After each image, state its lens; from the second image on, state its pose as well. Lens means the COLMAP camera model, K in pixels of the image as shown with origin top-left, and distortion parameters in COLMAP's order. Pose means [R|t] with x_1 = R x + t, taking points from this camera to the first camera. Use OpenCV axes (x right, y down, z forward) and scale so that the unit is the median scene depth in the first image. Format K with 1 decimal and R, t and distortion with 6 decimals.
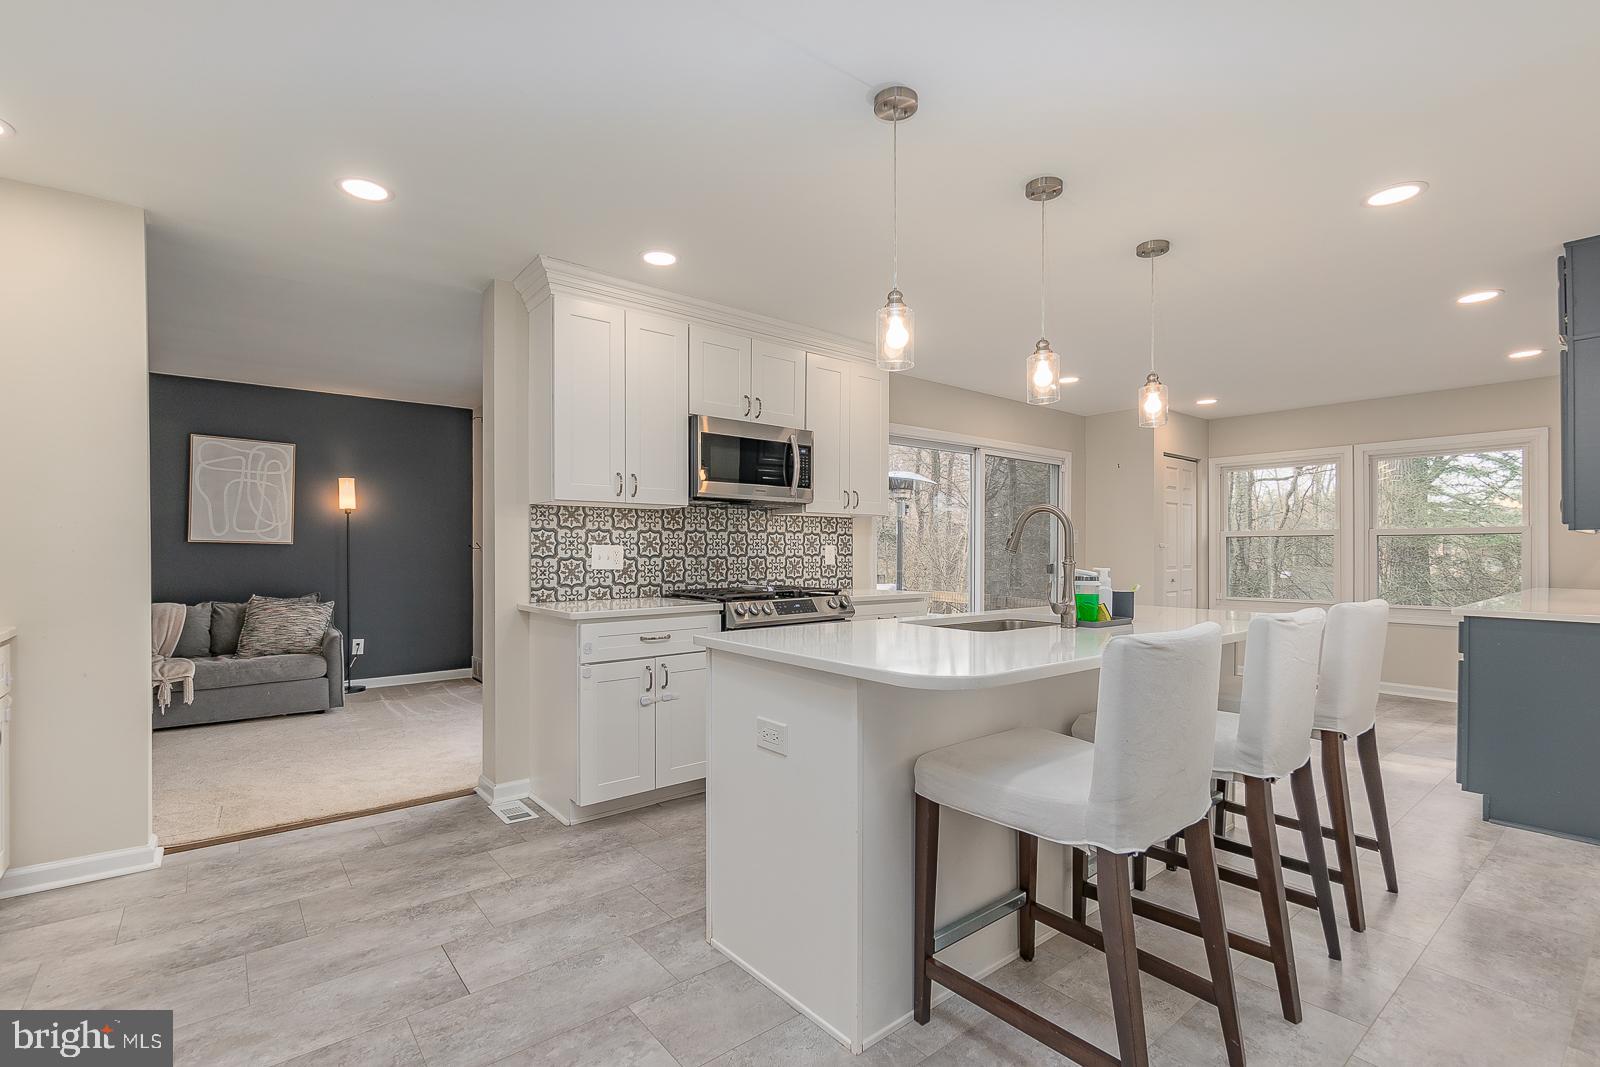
lens RADIAL K [[722.7, 0, 787.9], [0, 722.7, 547.6], [0, 0, 1]] dist [0.004424, 0.001360]
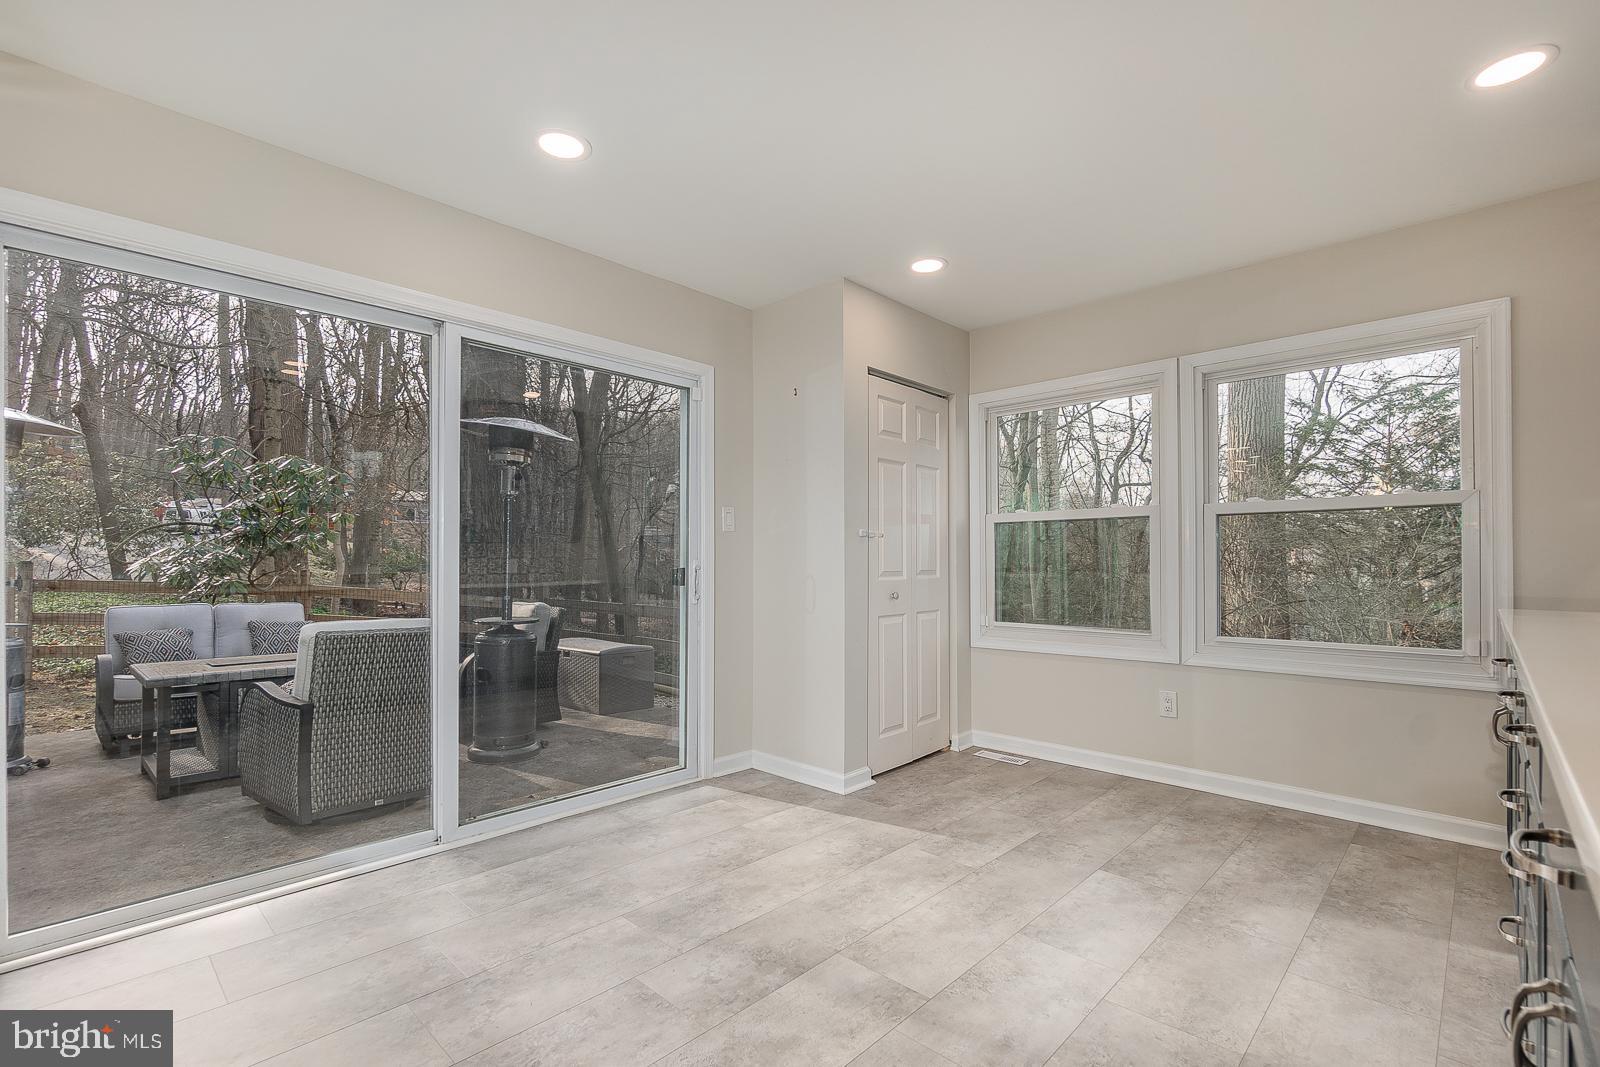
lens RADIAL K [[722.7, 0, 796.2], [0, 722.7, 560.2], [0, 0, 1]] dist [0.004424, 0.001360]
pose [[0.991692, -0.002043, 0.128620, 0.366404], [0.001662, 0.999994, 0.003073, 0.014015], [-0.128626, -0.002833, 0.991689, 0.425246]]
